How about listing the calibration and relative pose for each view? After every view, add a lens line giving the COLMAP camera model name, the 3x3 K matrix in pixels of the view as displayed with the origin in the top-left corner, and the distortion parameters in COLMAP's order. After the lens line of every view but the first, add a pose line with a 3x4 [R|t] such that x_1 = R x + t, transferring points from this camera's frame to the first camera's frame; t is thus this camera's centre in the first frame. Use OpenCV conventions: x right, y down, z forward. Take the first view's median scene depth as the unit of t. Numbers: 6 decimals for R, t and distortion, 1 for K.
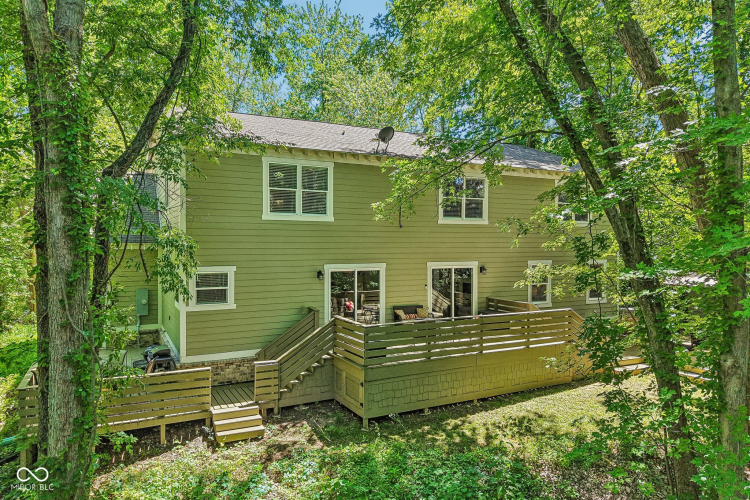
lens RADIAL K [[505.6, 0, 373.2], [0, 505.6, 246.2], [0, 0, 1]] dist [0.010119, -0.011496]
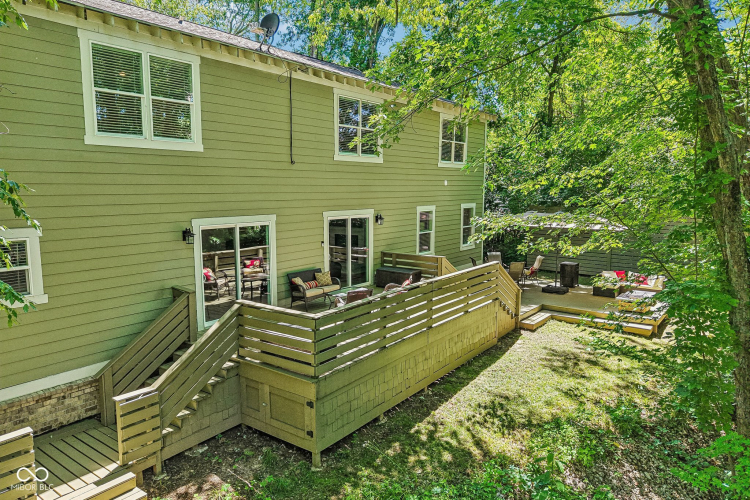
lens RADIAL K [[505.6, 0, 377.2], [0, 505.6, 254.7], [0, 0, 1]] dist [0.010119, -0.011496]
pose [[0.901076, -0.059971, 0.429495, -0.172935], [0.004806, 0.991712, 0.128391, -0.000723], [-0.433636, -0.113625, 0.893896, 0.328176]]
